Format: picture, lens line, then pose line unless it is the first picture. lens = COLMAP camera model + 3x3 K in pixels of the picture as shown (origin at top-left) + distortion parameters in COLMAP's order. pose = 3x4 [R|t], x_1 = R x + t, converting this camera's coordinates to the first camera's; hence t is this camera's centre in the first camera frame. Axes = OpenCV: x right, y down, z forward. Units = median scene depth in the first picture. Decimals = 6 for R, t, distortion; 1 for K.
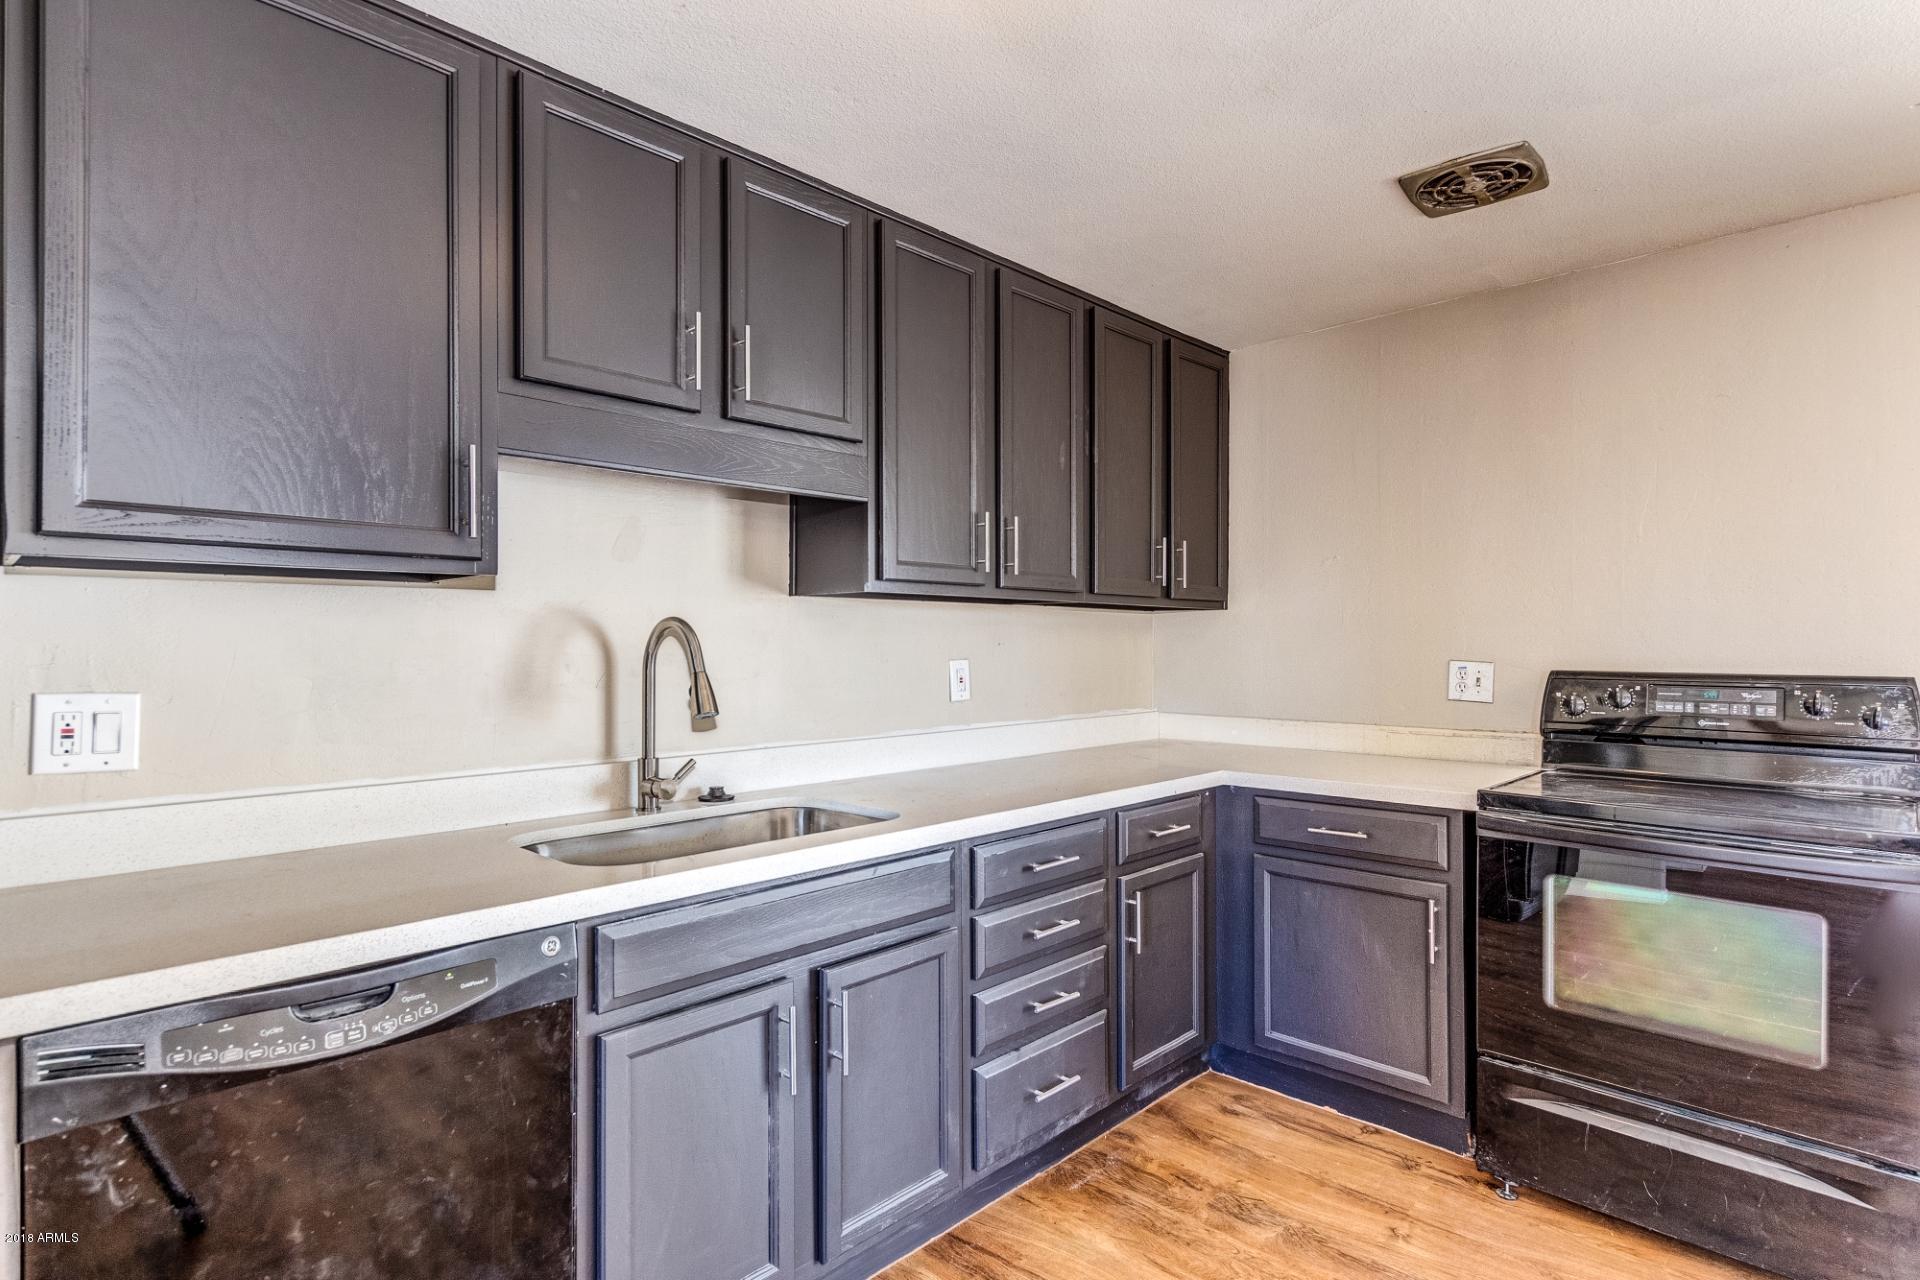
lens RADIAL K [[990.5, 0, 953.1], [0, 990.5, 642.1], [0, 0, 1]] dist [-0.005769, 0.002091]
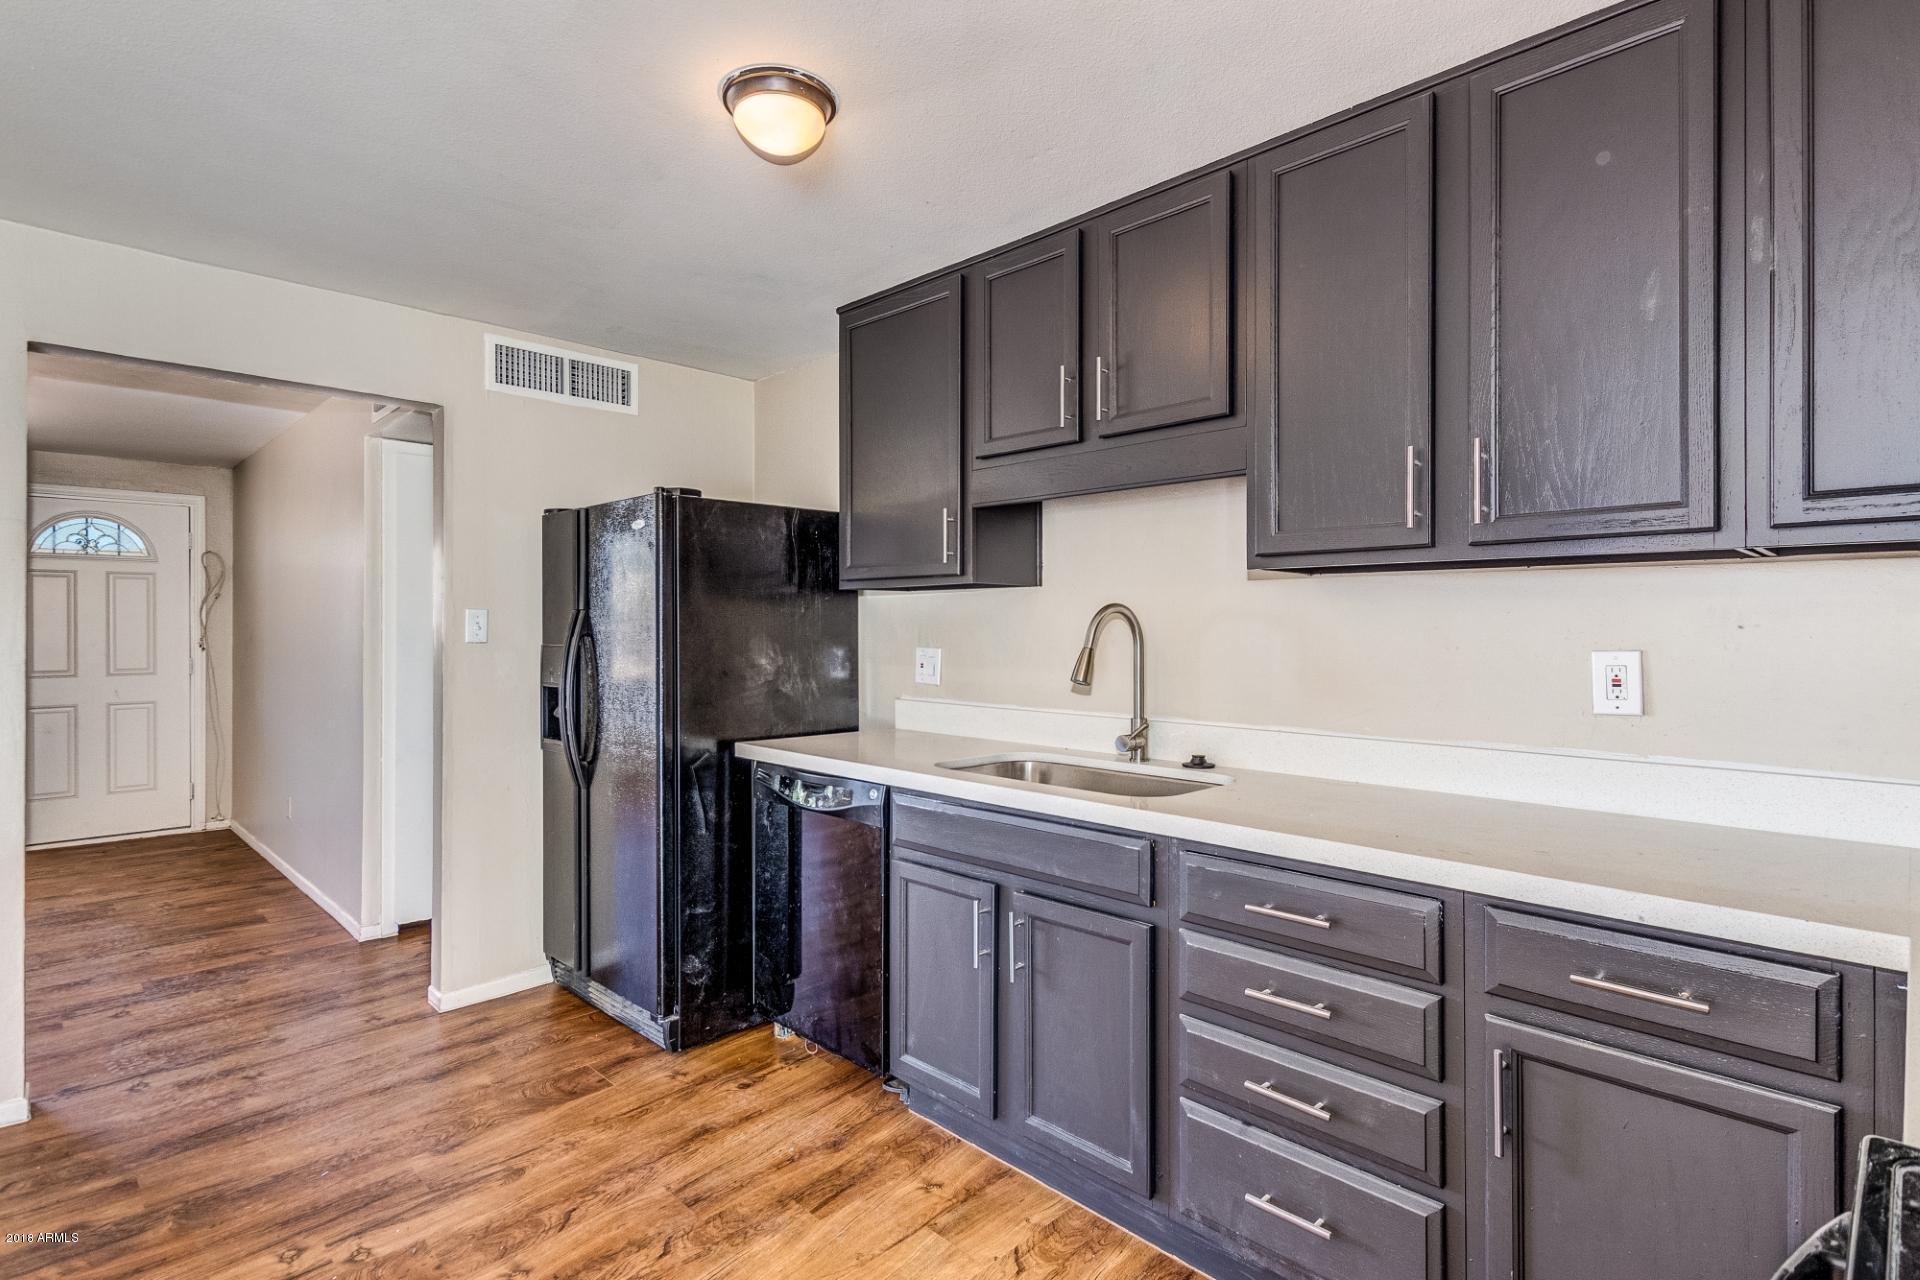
lens RADIAL K [[942.2, 0, 944.1], [0, 942.2, 626.4], [0, 0, 1]] dist [0.006061, -0.001012]
pose [[-0.033995, 0.003707, -0.999415, 0.806439], [0.000712, 0.999993, 0.003685, -0.000486], [0.999422, -0.000587, -0.033997, 0.739336]]
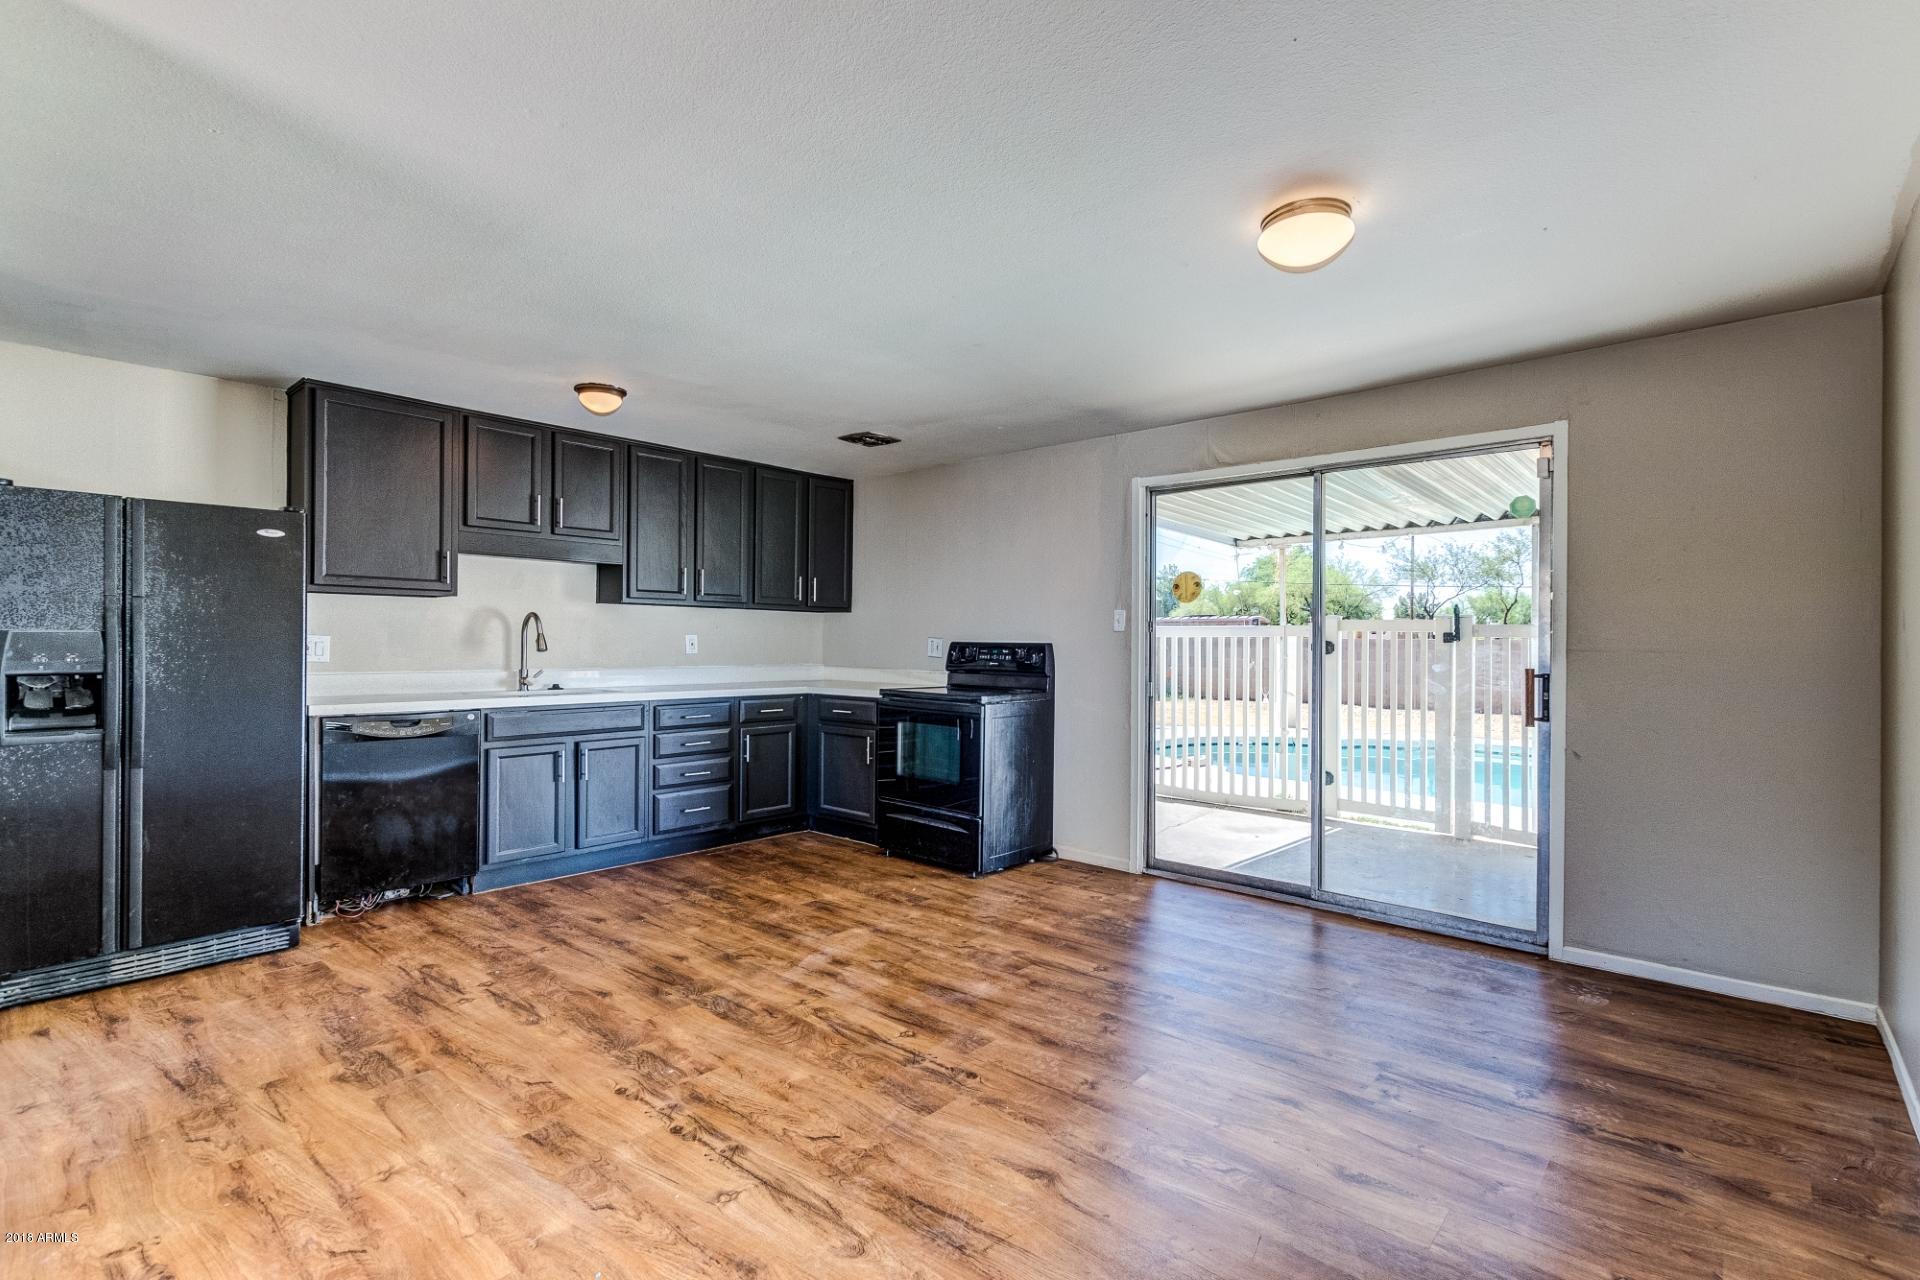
lens RADIAL K [[931.6, 0, 967.6], [0, 931.6, 642.9], [0, 0, 1]] dist [0.019017, 0.000152]
pose [[0.999326, 0.011718, 0.034776, 0.660390], [-0.011764, 0.999930, 0.001109, 0.033415], [-0.034761, -0.001517, 0.999395, -1.259128]]
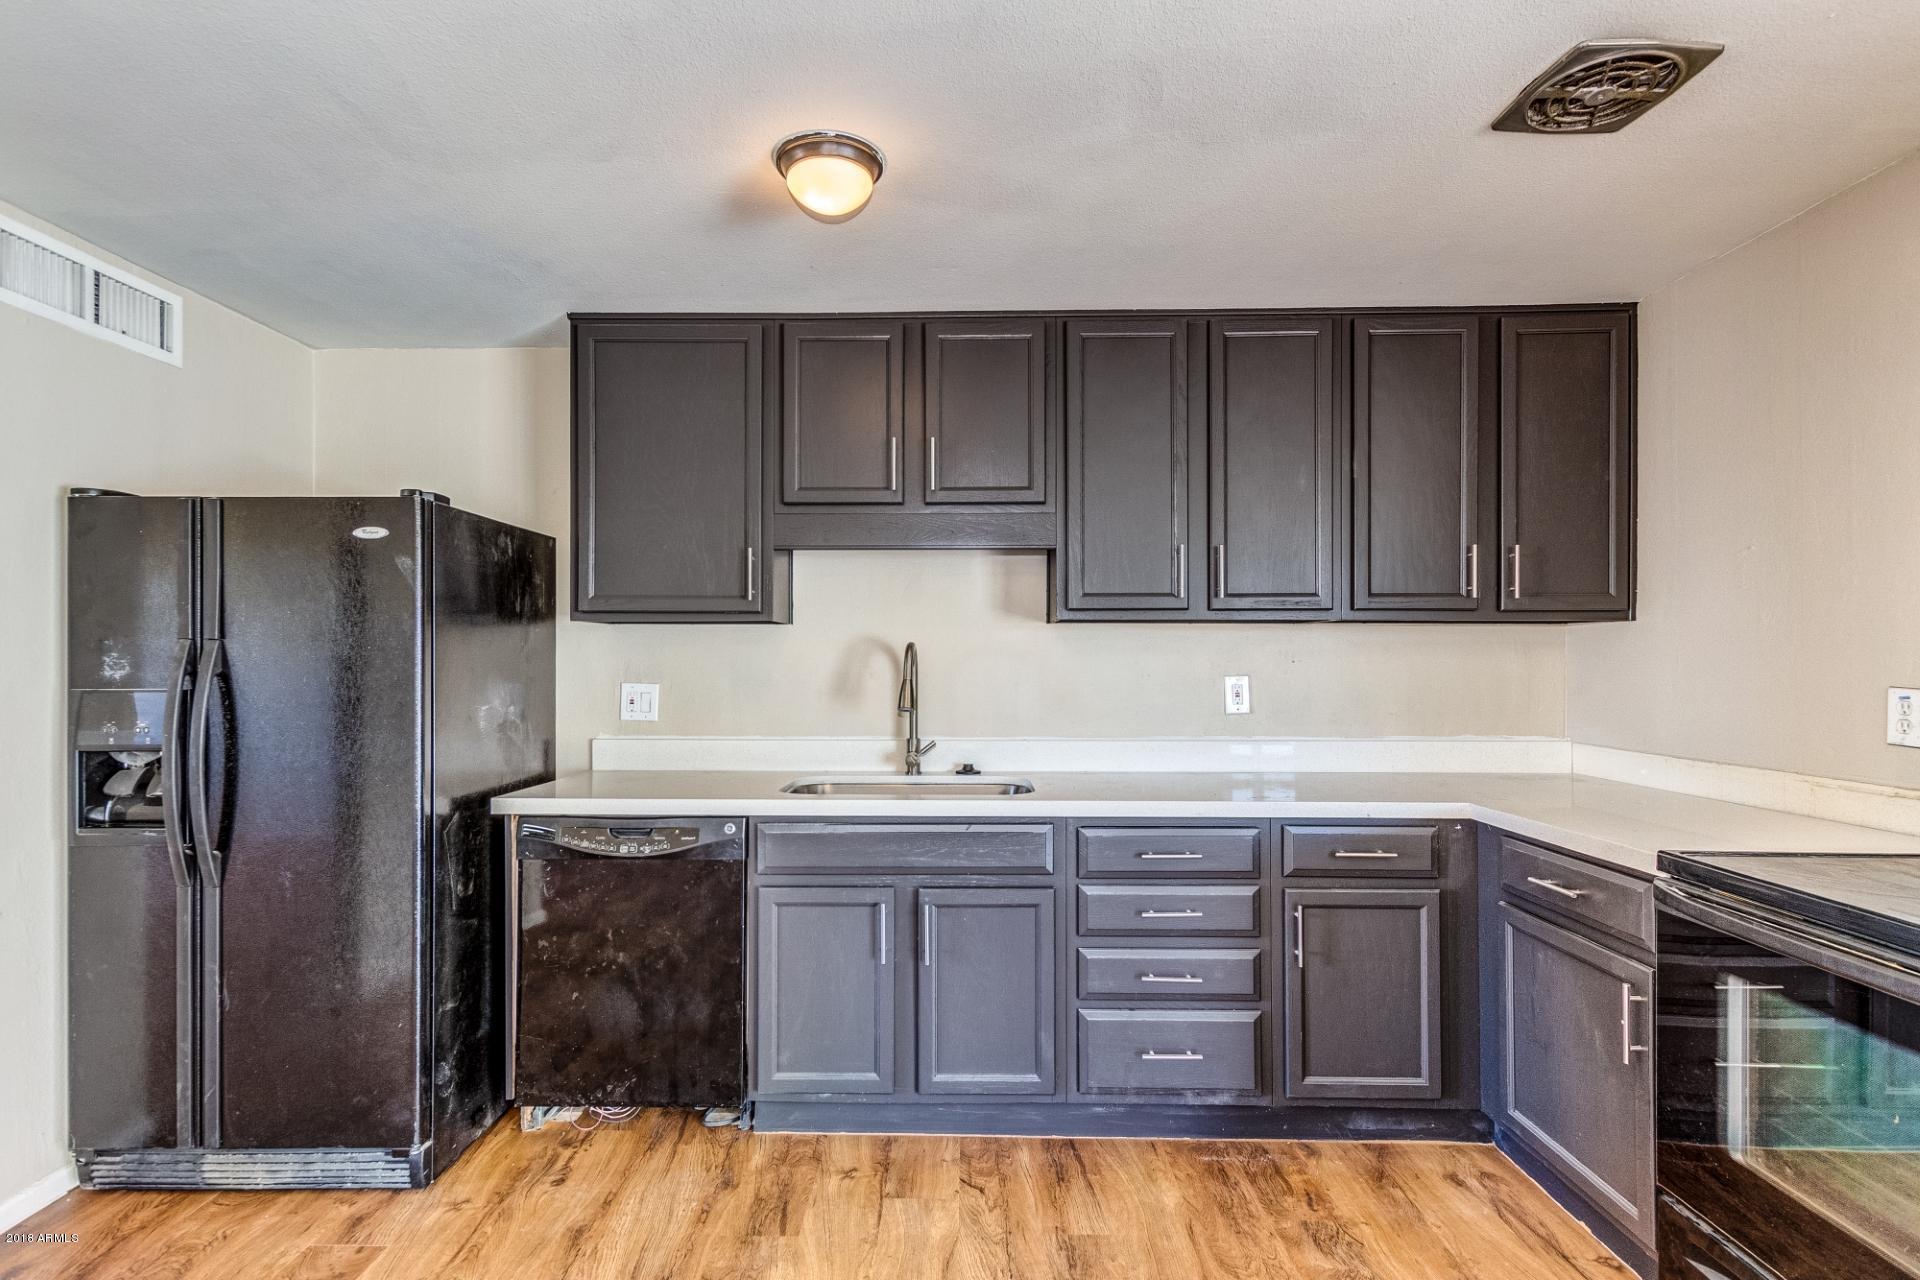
lens RADIAL K [[942.2, 0, 932.4], [0, 942.2, 658.6], [0, 0, 1]] dist [0.006061, -0.001012]
pose [[0.672710, 0.000524, -0.739906, 0.692341], [-0.001627, 0.999998, -0.000771, 0.000028], [0.739904, 0.001722, 0.672710, 0.074997]]
